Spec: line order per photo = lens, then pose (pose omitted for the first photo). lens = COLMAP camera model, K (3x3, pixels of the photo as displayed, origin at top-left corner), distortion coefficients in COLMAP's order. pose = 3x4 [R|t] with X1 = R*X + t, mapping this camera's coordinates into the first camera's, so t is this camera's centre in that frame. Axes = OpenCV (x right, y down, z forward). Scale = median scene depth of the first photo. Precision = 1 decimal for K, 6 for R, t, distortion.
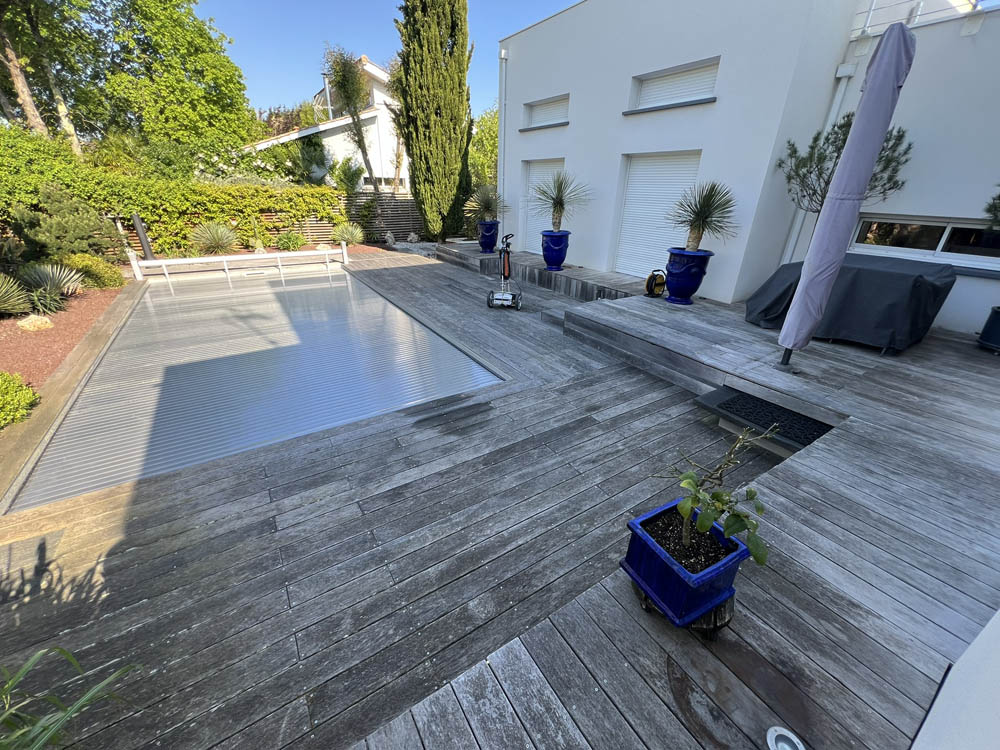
lens RADIAL K [[399.3, 0, 500.0], [0, 399.3, 375.0], [0, 0, 1]] dist [0.001739, -0.000049]
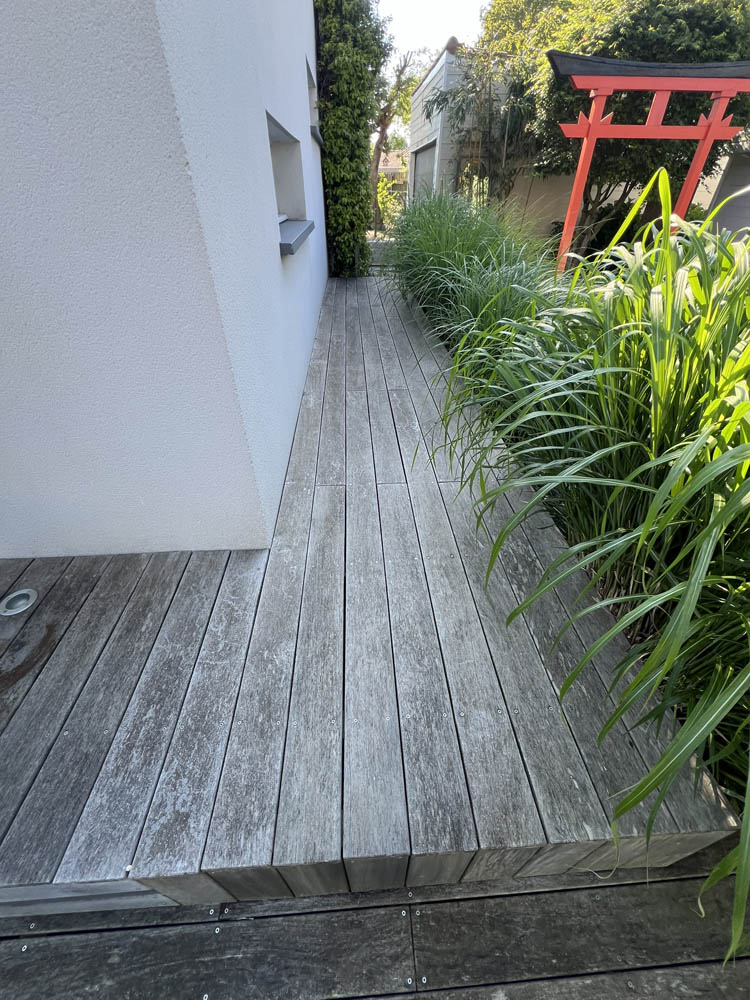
lens RADIAL K [[399.3, 0, 375.0], [0, 399.3, 500.0], [0, 0, 1]] dist [0.001739, -0.000049]
pose [[-0.869576, -0.318543, 0.377315, -0.074003], [0.194345, 0.481665, 0.854534, 0.010063], [-0.453946, 0.816412, -0.356938, 0.120257]]
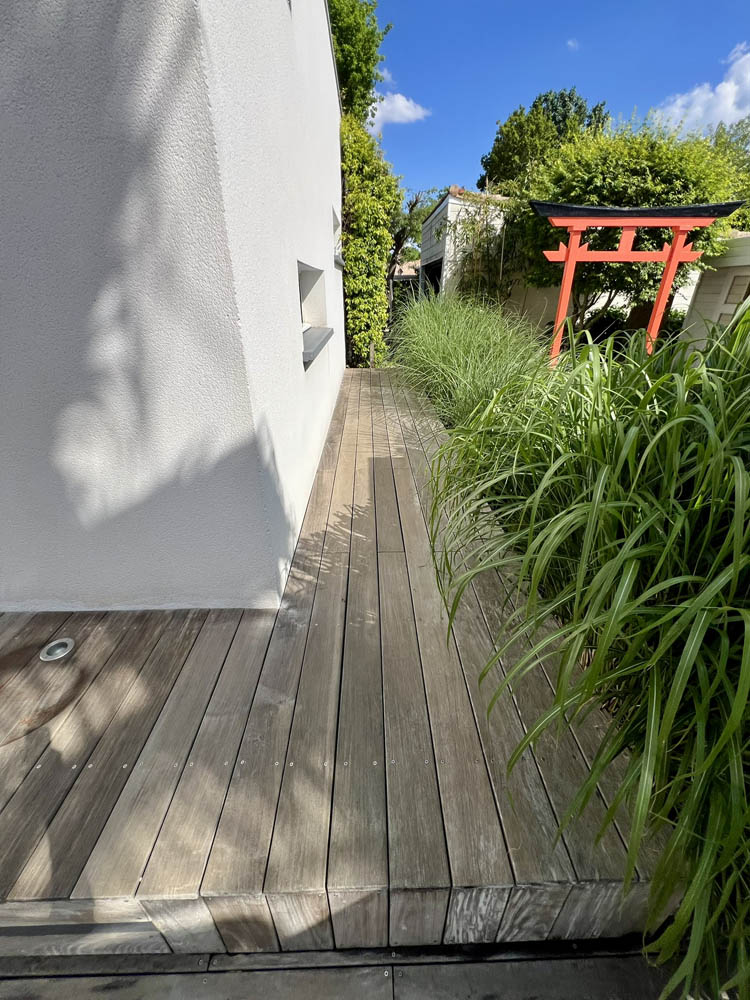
lens RADIAL K [[399.3, 0, 375.0], [0, 399.3, 500.0], [0, 0, 1]] dist [0.001739, -0.000049]
pose [[-0.850997, -0.257025, 0.457977, -0.088649], [0.212011, 0.629698, 0.747350, -0.006205], [-0.480474, 0.733088, -0.481379, 0.127593]]
